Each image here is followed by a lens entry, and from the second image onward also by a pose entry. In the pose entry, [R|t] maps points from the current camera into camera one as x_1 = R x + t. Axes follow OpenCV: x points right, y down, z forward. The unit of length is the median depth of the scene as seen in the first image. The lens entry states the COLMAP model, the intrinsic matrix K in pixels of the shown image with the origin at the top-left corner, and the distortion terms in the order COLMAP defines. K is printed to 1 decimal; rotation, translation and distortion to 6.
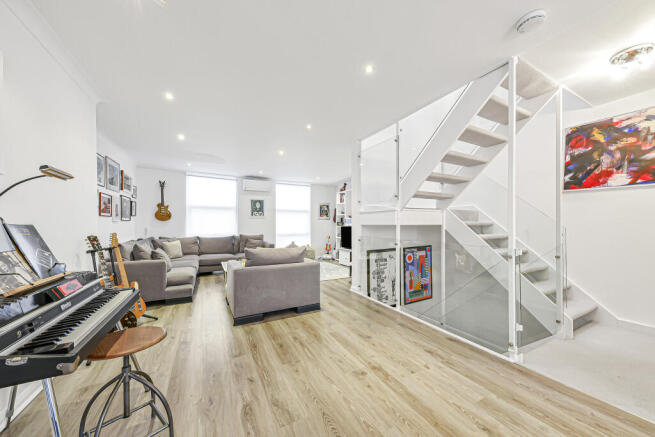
lens RADIAL K [[230.1, 0, 325.3], [0, 230.1, 225.4], [0, 0, 1]] dist [0.009868, -0.000156]
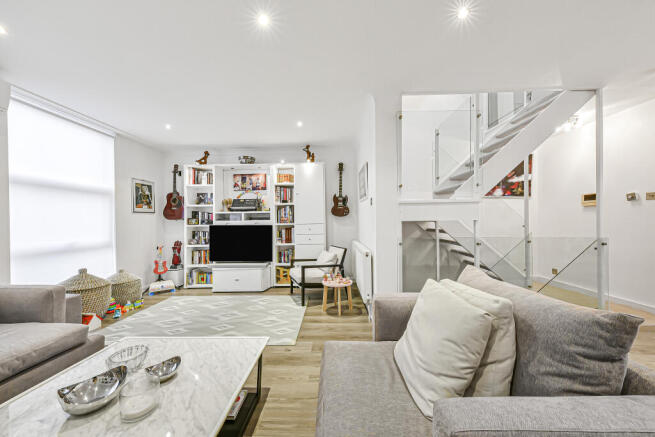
lens RADIAL K [[230.1, 0, 328.6], [0, 230.1, 221.6], [0, 0, 1]] dist [0.009868, -0.000156]
pose [[0.480267, -0.007724, 0.877088, -0.372290], [0.015029, 0.999887, 0.000576, -0.003012], [-0.876993, 0.012905, 0.480329, 0.602272]]
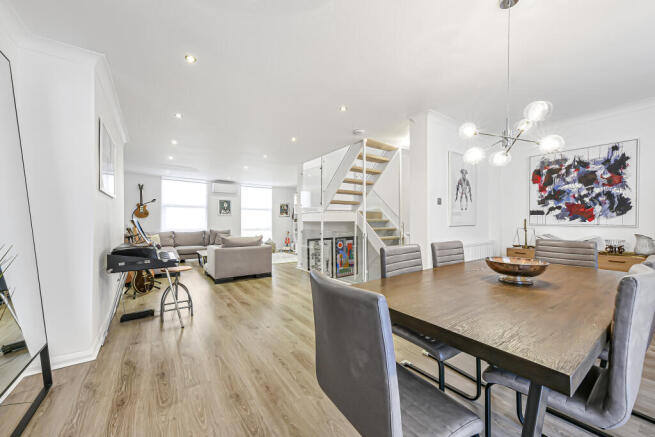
lens RADIAL K [[241.5, 0, 324.6], [0, 241.5, 221.0], [0, 0, 1]] dist [0.017711, 0.000060]
pose [[0.992519, 0.000101, 0.122087, 0.072456], [0.000618, 0.999983, -0.005853, 0.002790], [-0.122086, 0.005884, 0.992502, -0.359117]]
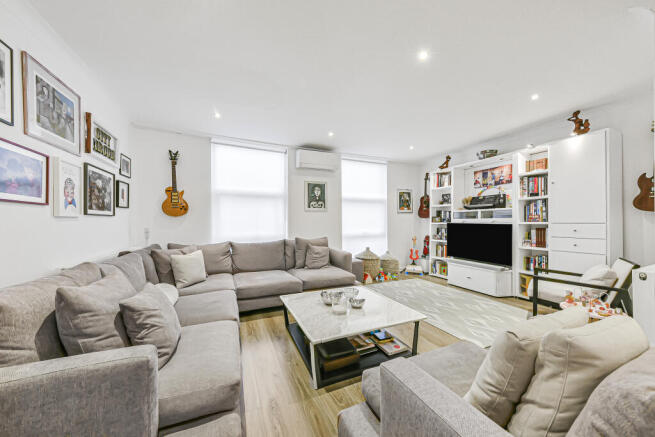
lens RADIAL K [[230.1, 0, 325.4], [0, 230.1, 220.6], [0, 0, 1]] dist [0.009868, -0.000156]
pose [[0.997413, -0.007380, -0.071507, -0.280528], [0.006885, 0.999951, -0.007158, -0.002259], [0.071557, 0.006648, 0.997414, 0.447148]]
